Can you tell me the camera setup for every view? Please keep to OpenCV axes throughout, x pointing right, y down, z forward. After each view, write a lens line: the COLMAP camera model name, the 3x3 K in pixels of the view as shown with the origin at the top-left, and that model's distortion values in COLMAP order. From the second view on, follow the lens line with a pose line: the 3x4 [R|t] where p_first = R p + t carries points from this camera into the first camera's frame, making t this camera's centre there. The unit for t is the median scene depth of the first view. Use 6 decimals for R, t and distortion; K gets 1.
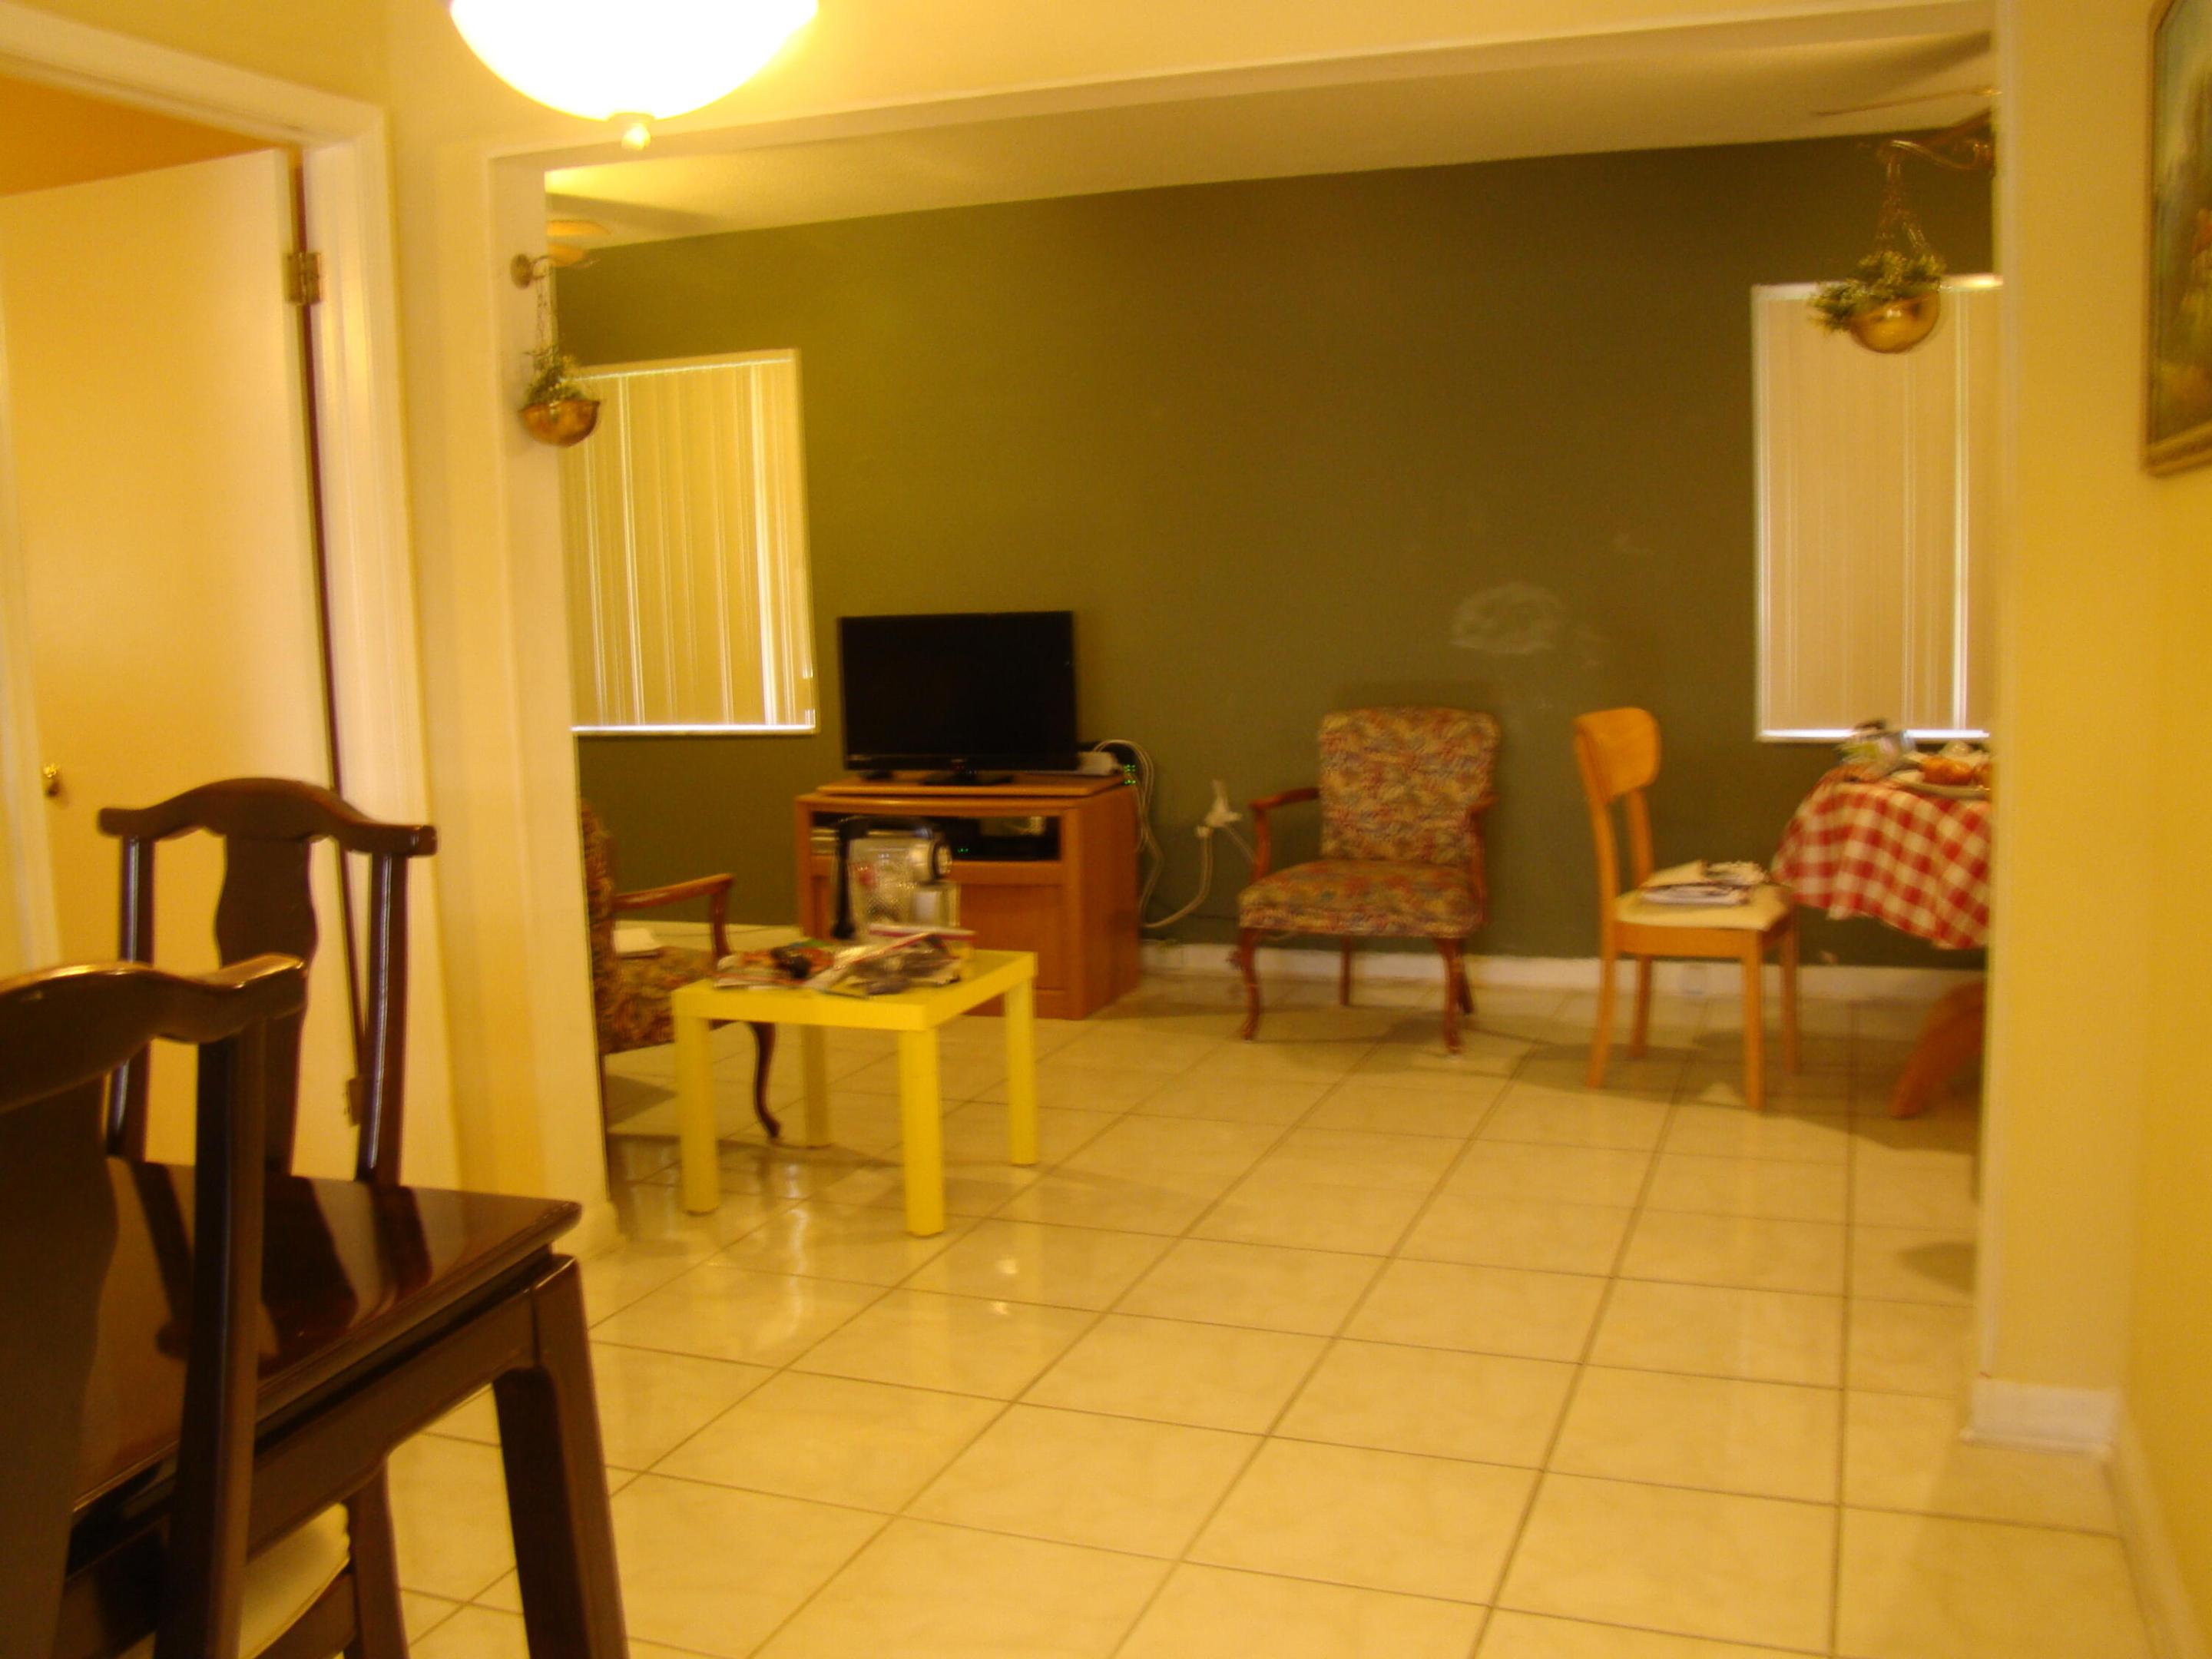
lens RADIAL K [[2035.3, 0, 1101.4], [0, 2035.3, 824.3], [0, 0, 1]] dist [-0.167533, 0.067860]
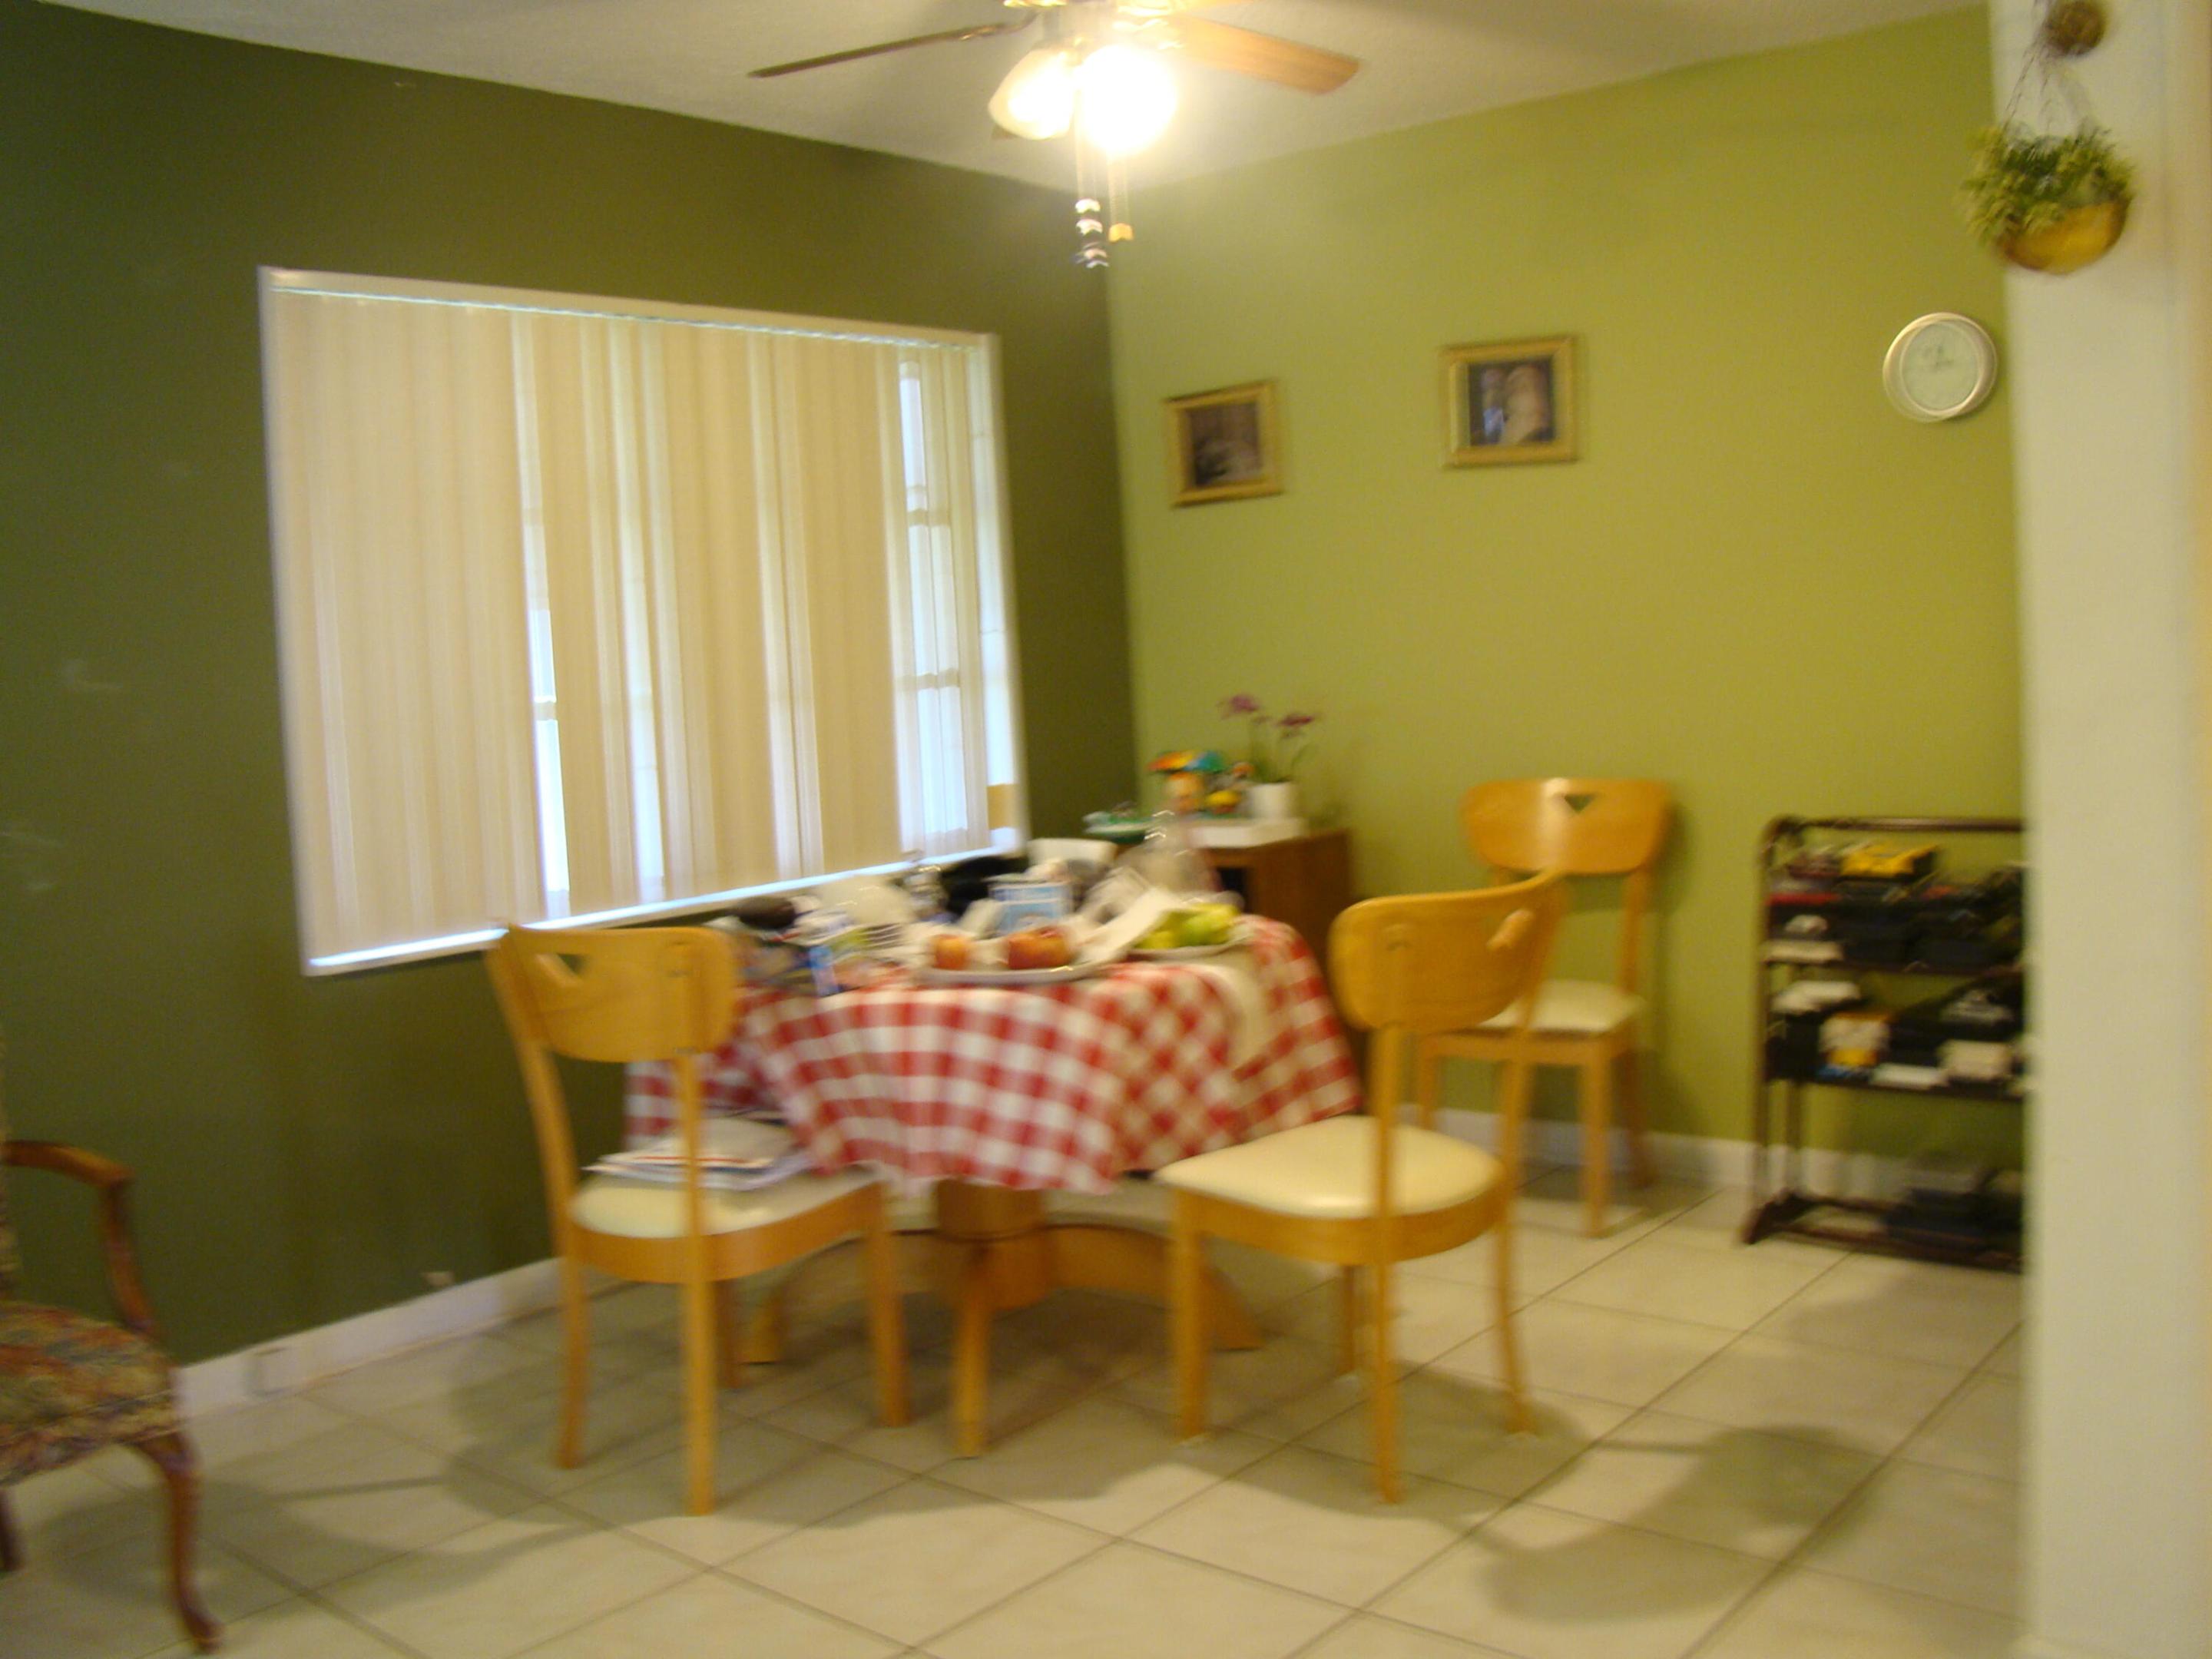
lens RADIAL K [[2035.3, 0, 1101.4], [0, 2035.3, 824.3], [0, 0, 1]] dist [-0.167533, 0.067860]
pose [[0.345756, -0.073033, 0.935478, -0.188979], [0.166582, 0.985907, 0.015401, -0.062449], [-0.923419, 0.150508, 0.353049, 0.587122]]
